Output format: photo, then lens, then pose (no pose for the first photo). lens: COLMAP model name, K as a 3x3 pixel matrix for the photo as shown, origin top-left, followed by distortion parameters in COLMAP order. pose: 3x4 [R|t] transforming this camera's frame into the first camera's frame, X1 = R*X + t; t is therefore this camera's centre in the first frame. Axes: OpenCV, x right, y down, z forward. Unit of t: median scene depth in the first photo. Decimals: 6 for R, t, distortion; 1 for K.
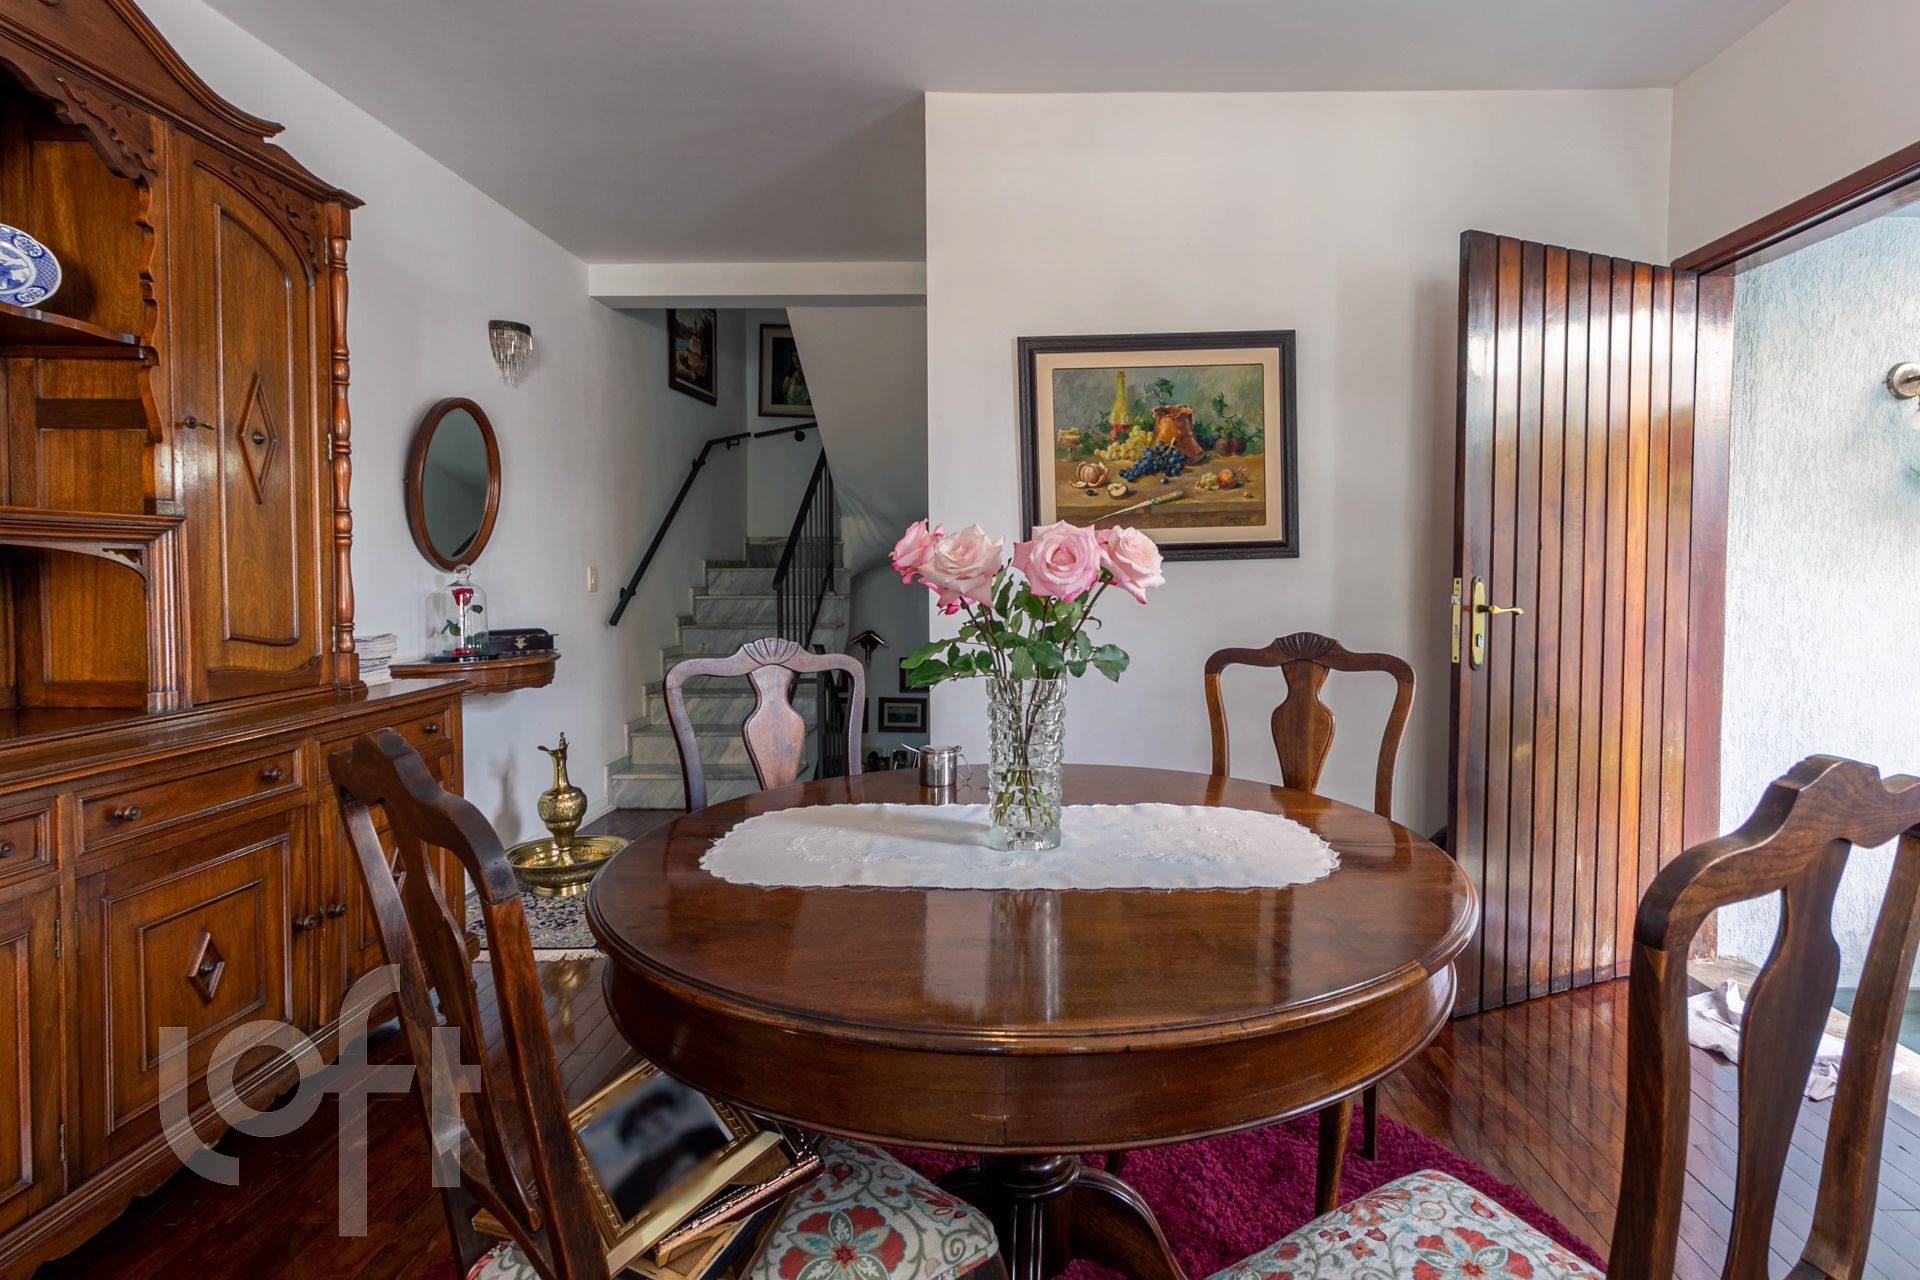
lens RADIAL K [[953.1, 0, 1039.8], [0, 953.1, 595.6], [0, 0, 1]] dist [-0.002081, 0.003979]
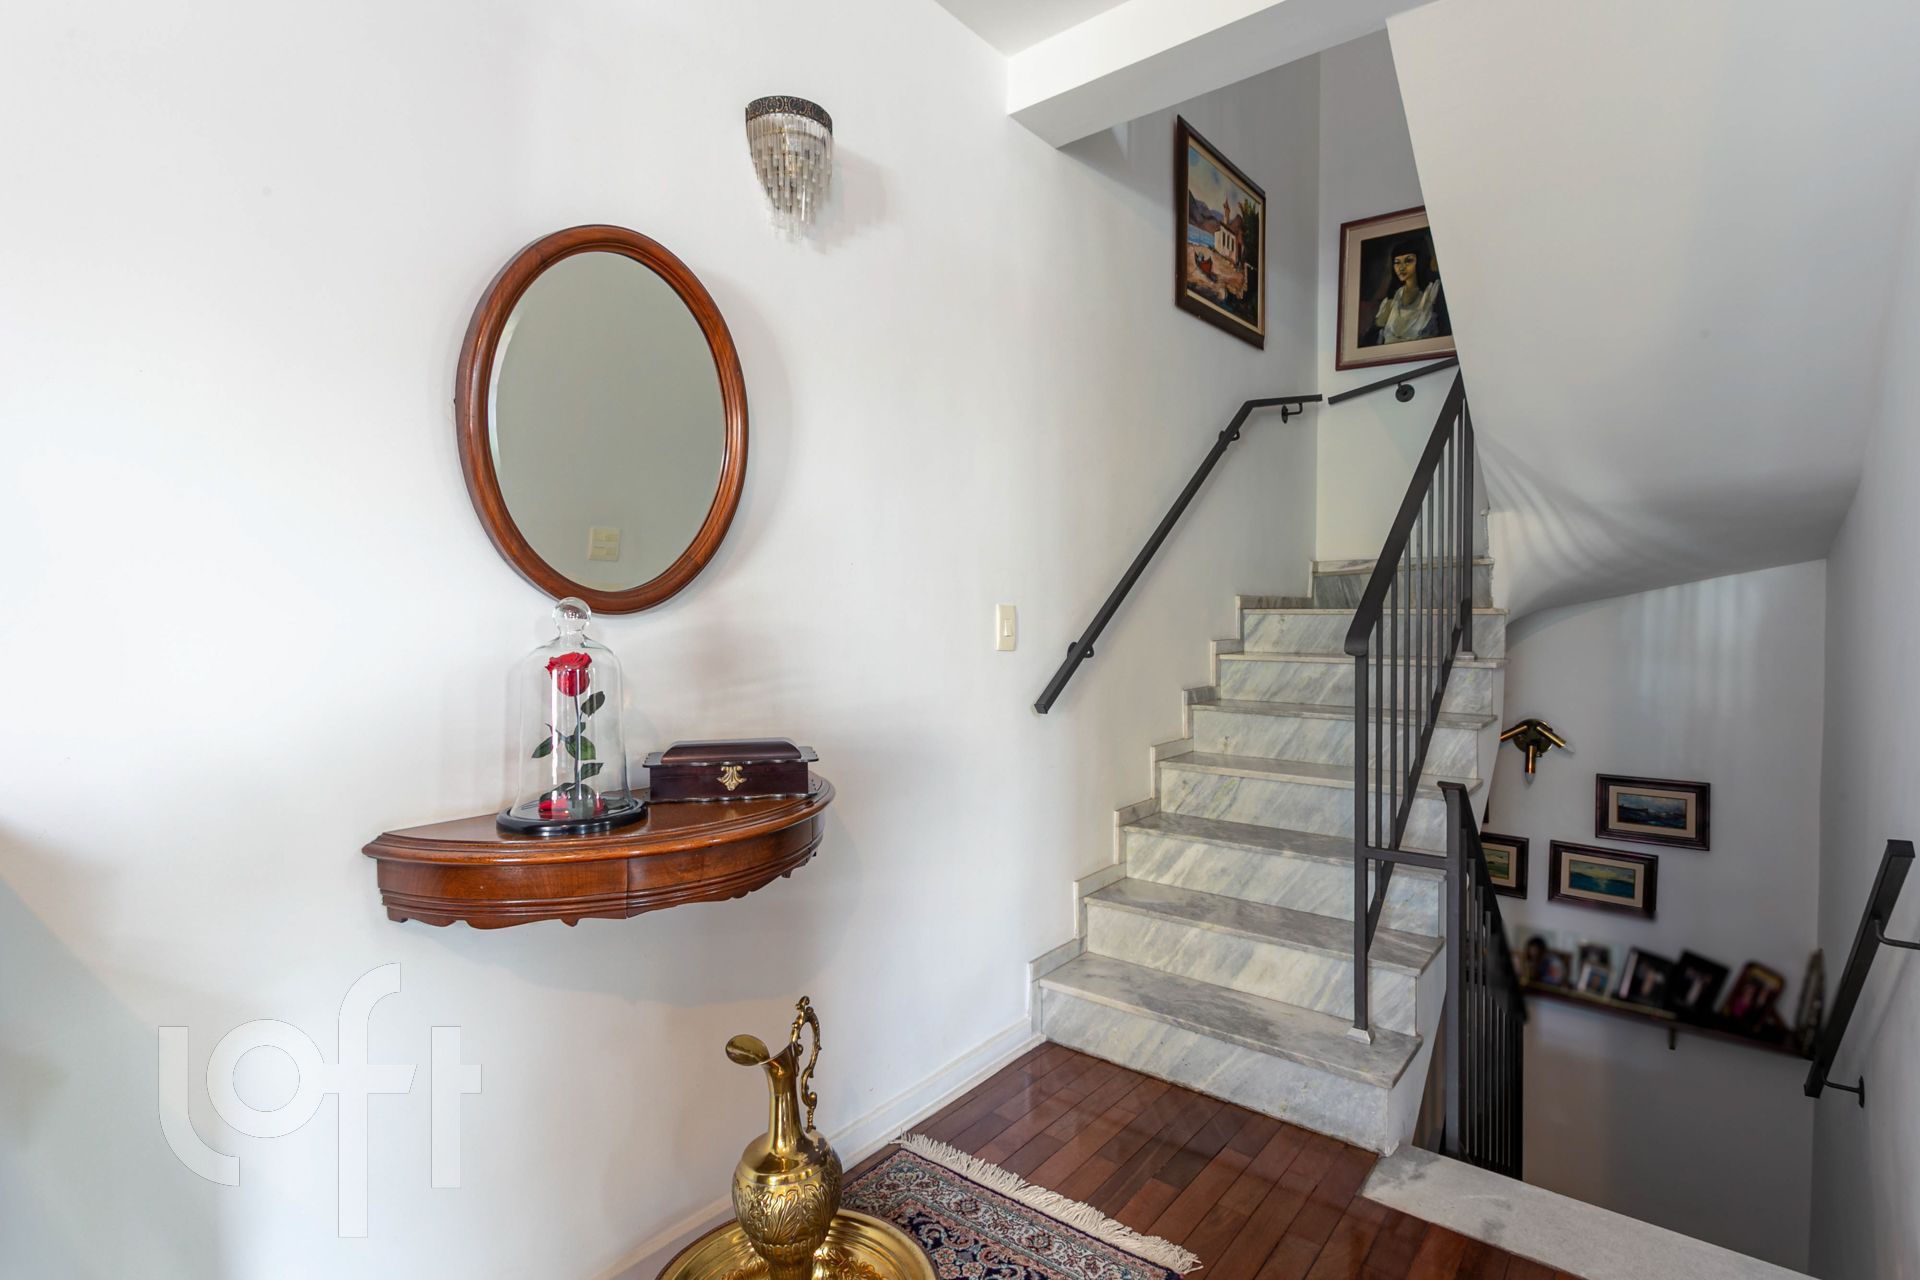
lens RADIAL K [[953.1, 0, 952.6], [0, 953.1, 625.7], [0, 0, 1]] dist [-0.002081, 0.003979]
pose [[0.776885, 0.009693, -0.629568, -0.139620], [-0.018915, 0.999789, -0.007949, -0.012518], [0.629358, 0.018084, 0.776905, 0.529079]]
